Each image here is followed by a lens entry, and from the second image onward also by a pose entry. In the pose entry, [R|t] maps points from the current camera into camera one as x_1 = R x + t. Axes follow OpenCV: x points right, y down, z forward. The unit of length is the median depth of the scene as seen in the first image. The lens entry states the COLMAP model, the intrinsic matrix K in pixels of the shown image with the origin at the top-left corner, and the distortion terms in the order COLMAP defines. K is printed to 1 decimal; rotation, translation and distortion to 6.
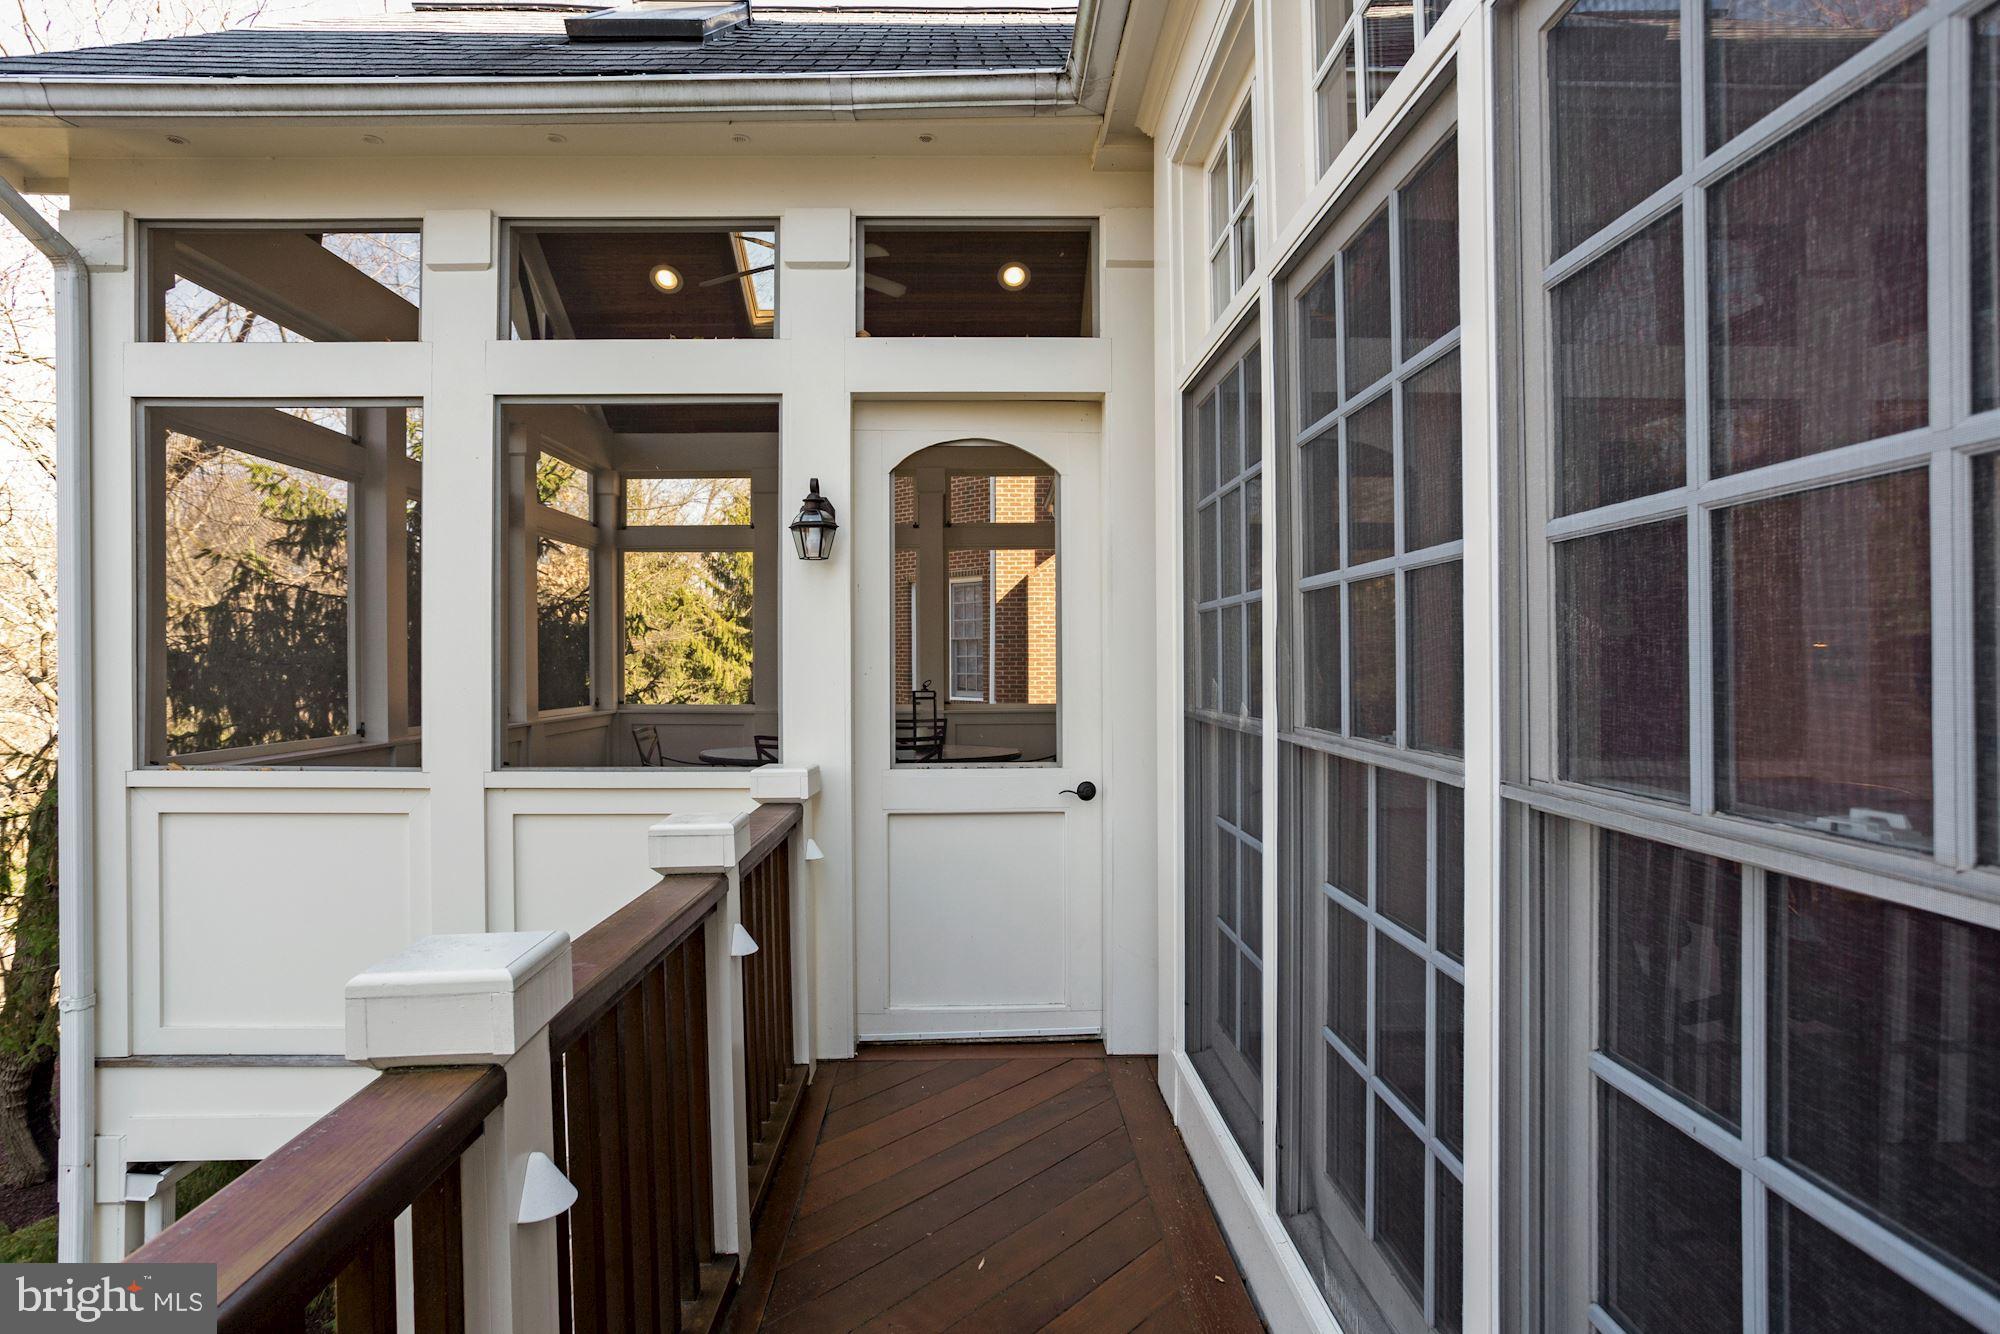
lens RADIAL K [[982.3, 0, 1000.0], [0, 982.3, 667.0], [0, 0, 1]] dist [-0.054026, 0.031561]
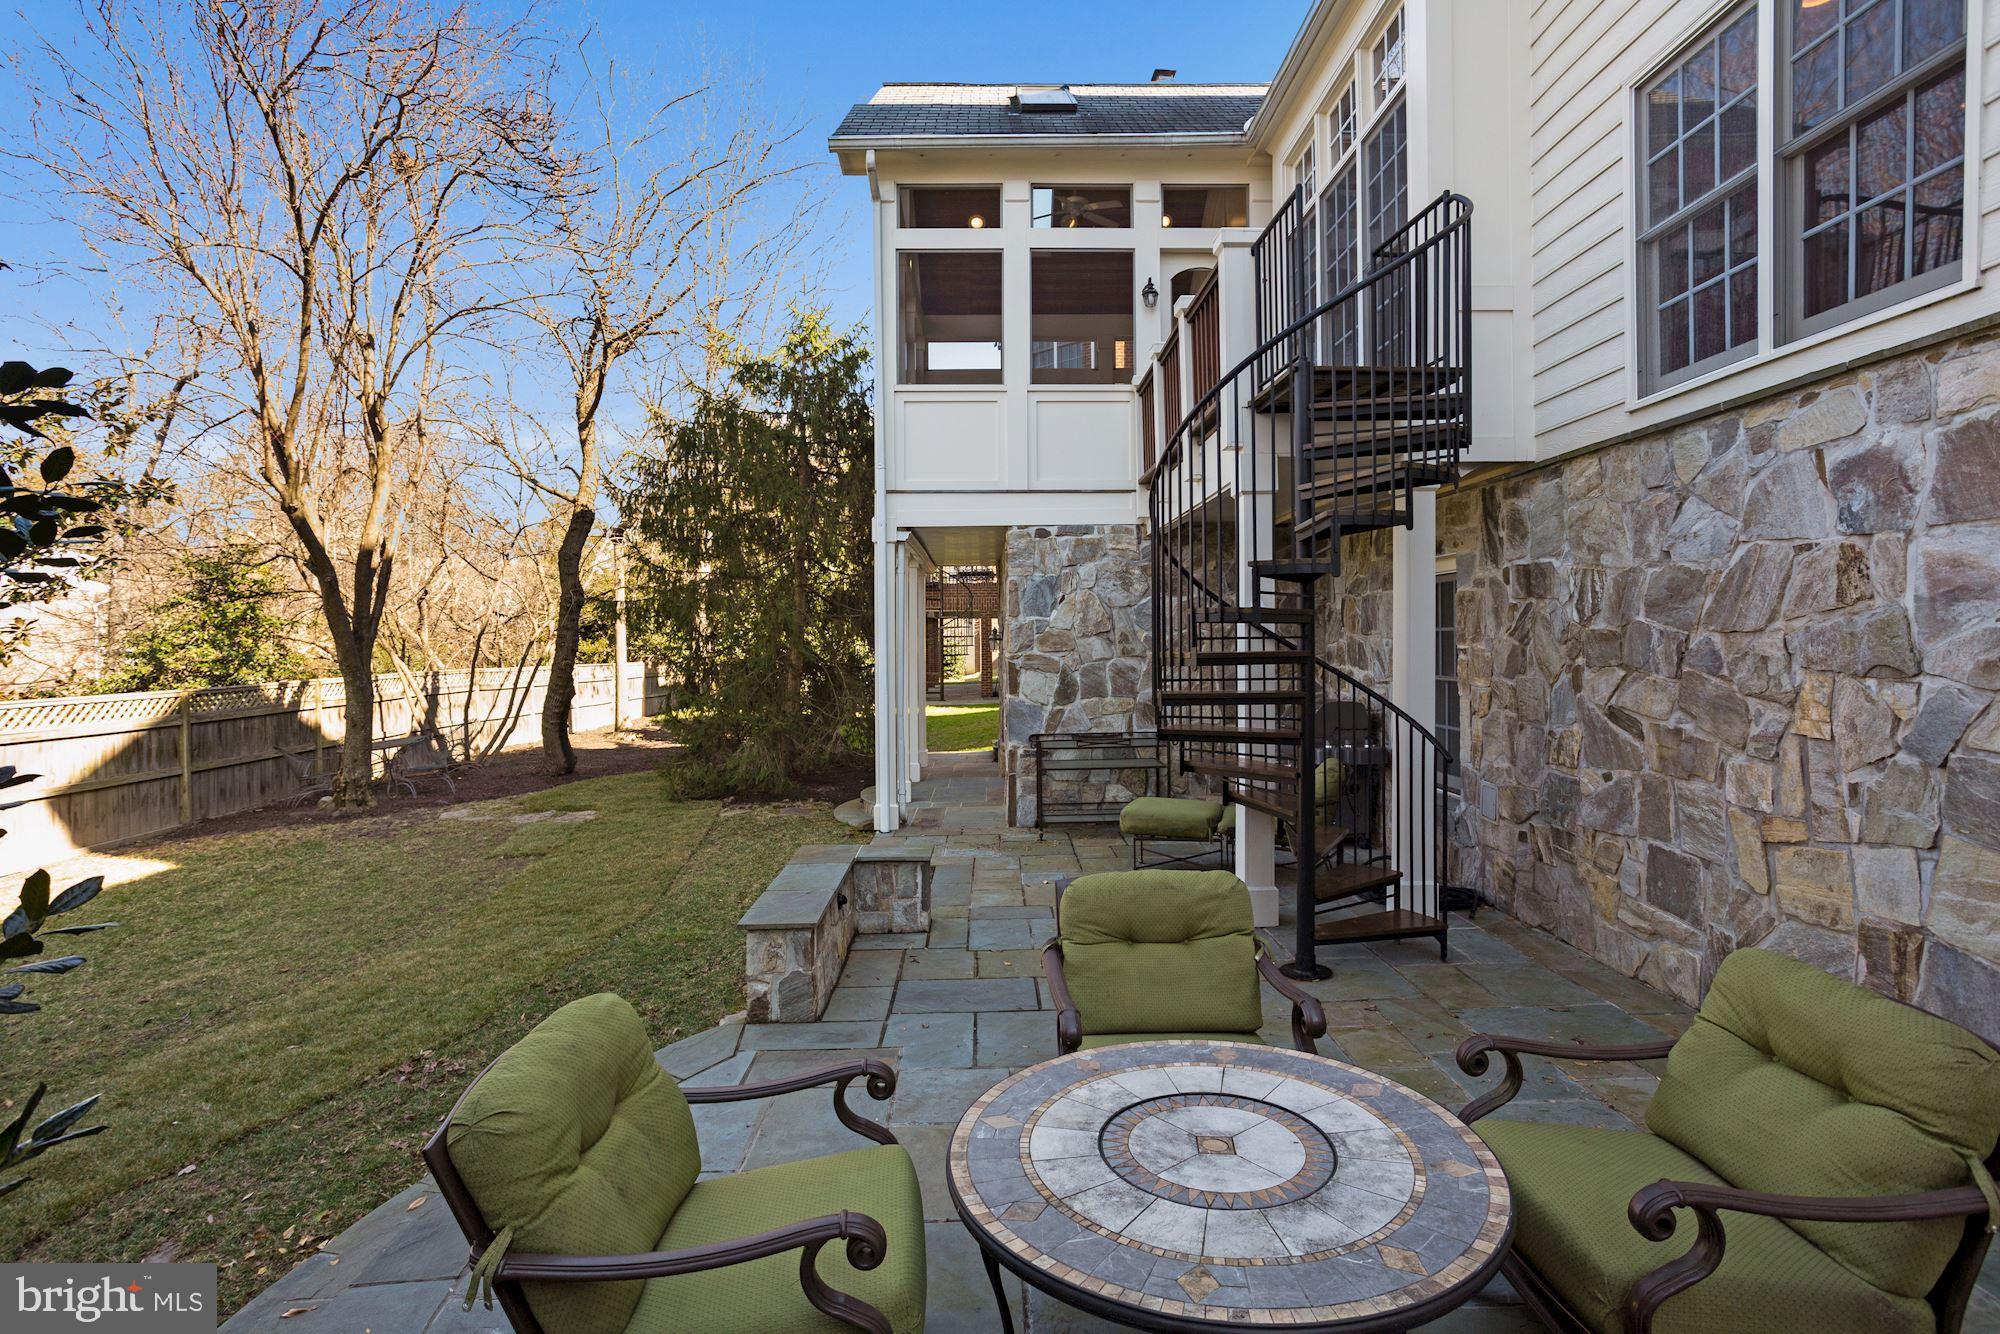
lens RADIAL K [[982.3, 0, 1000.0], [0, 982.3, 667.0], [0, 0, 1]] dist [-0.054026, 0.031561]
pose [[0.999954, -0.001271, -0.009492, -0.593006], [0.001387, 0.999924, 0.012212, 0.883300], [0.009476, -0.012225, 0.999880, -1.791276]]
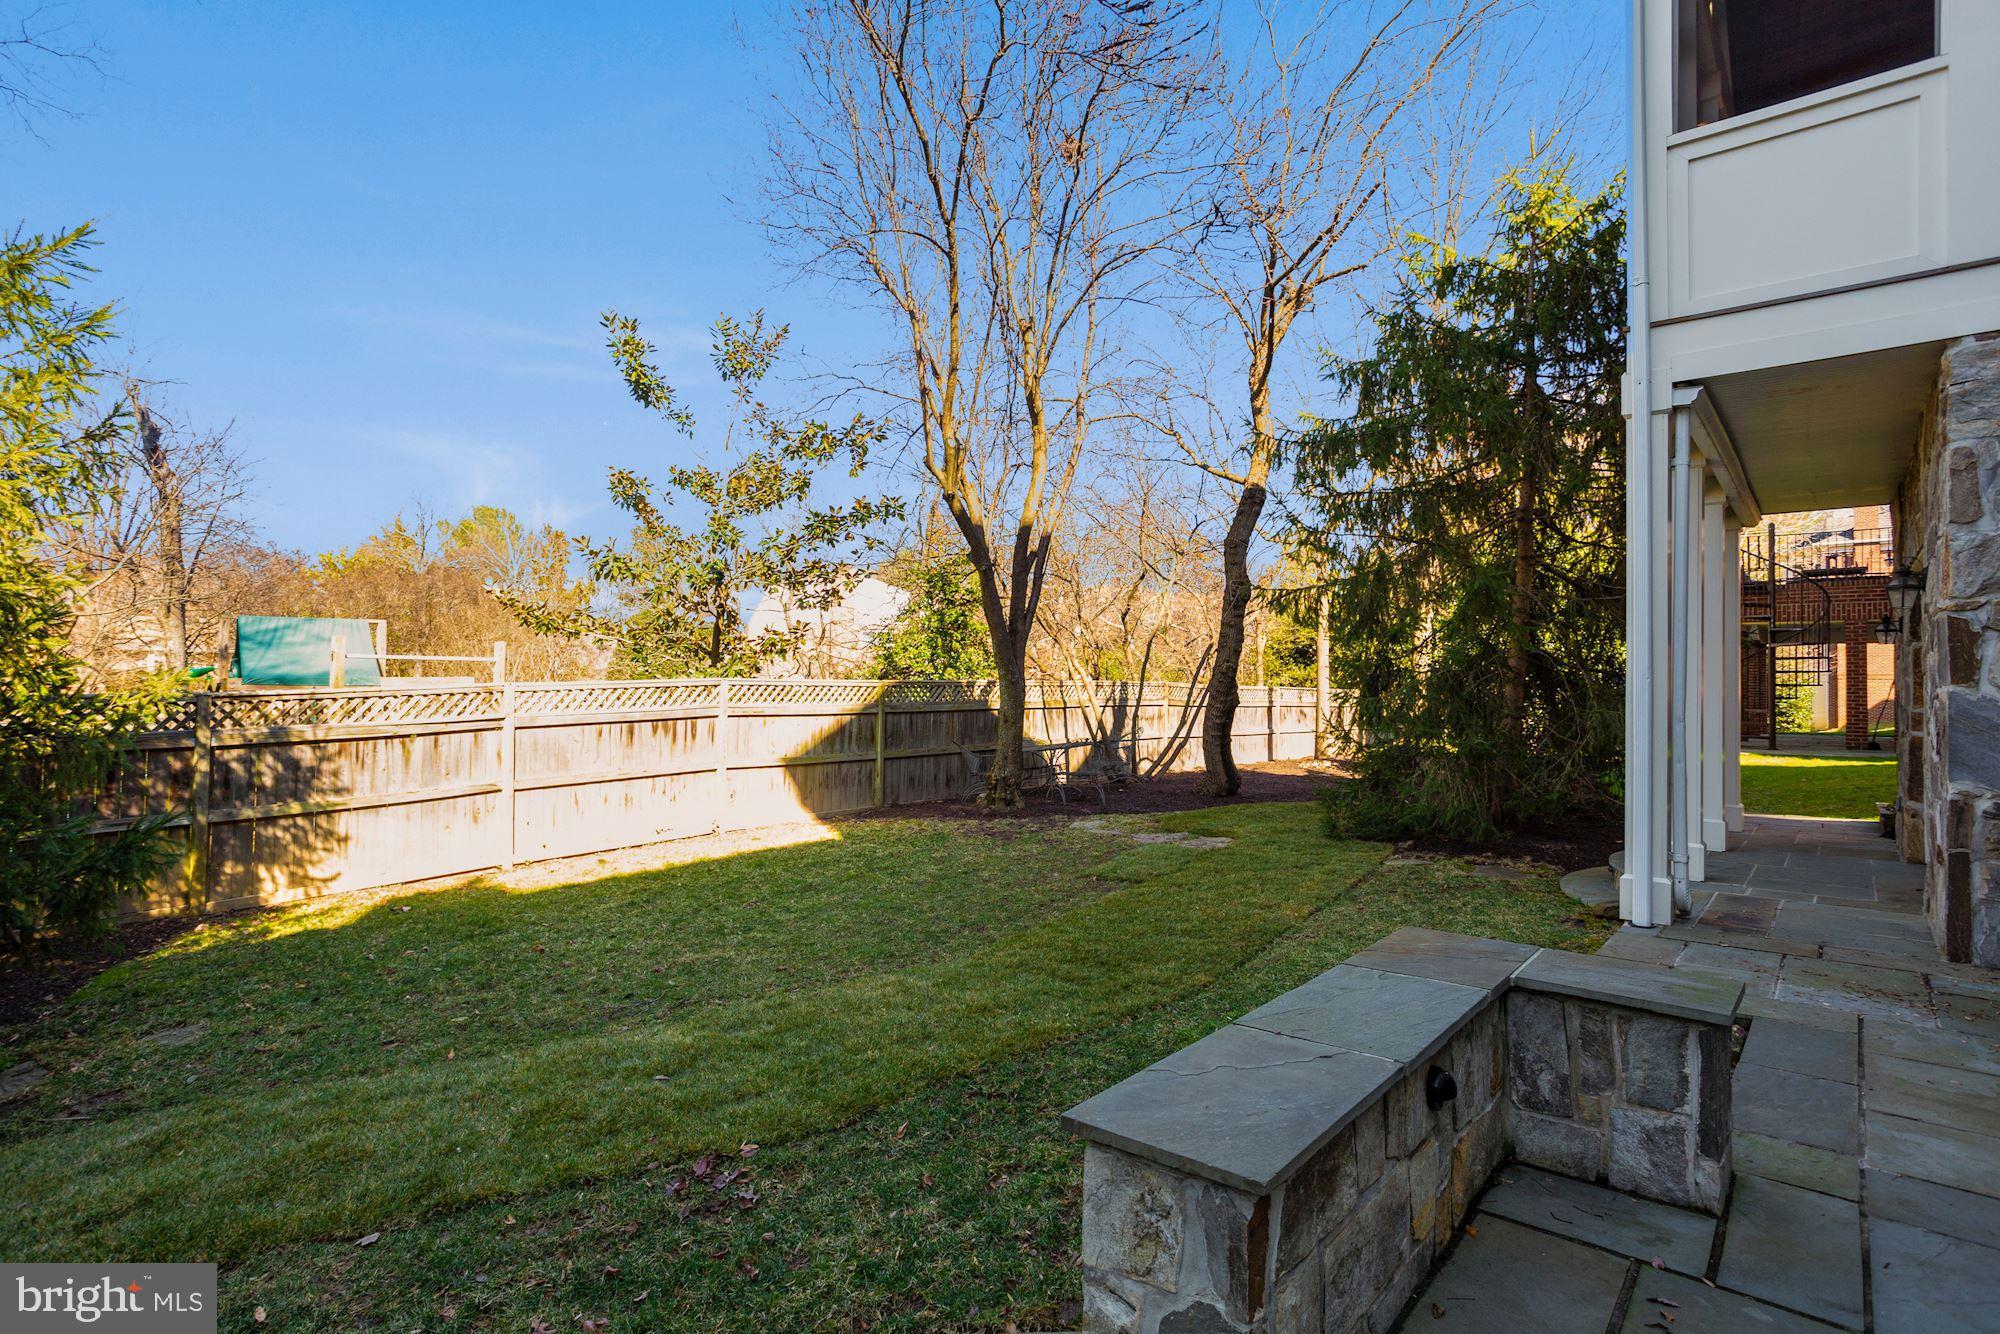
lens RADIAL K [[982.3, 0, 1000.0], [0, 982.3, 667.0], [0, 0, 1]] dist [-0.054026, 0.031561]
pose [[0.735153, 0.000261, -0.677901, -0.659092], [-0.025752, 0.999289, -0.027542, 1.043382], [0.677412, 0.037705, 0.734637, -0.843950]]
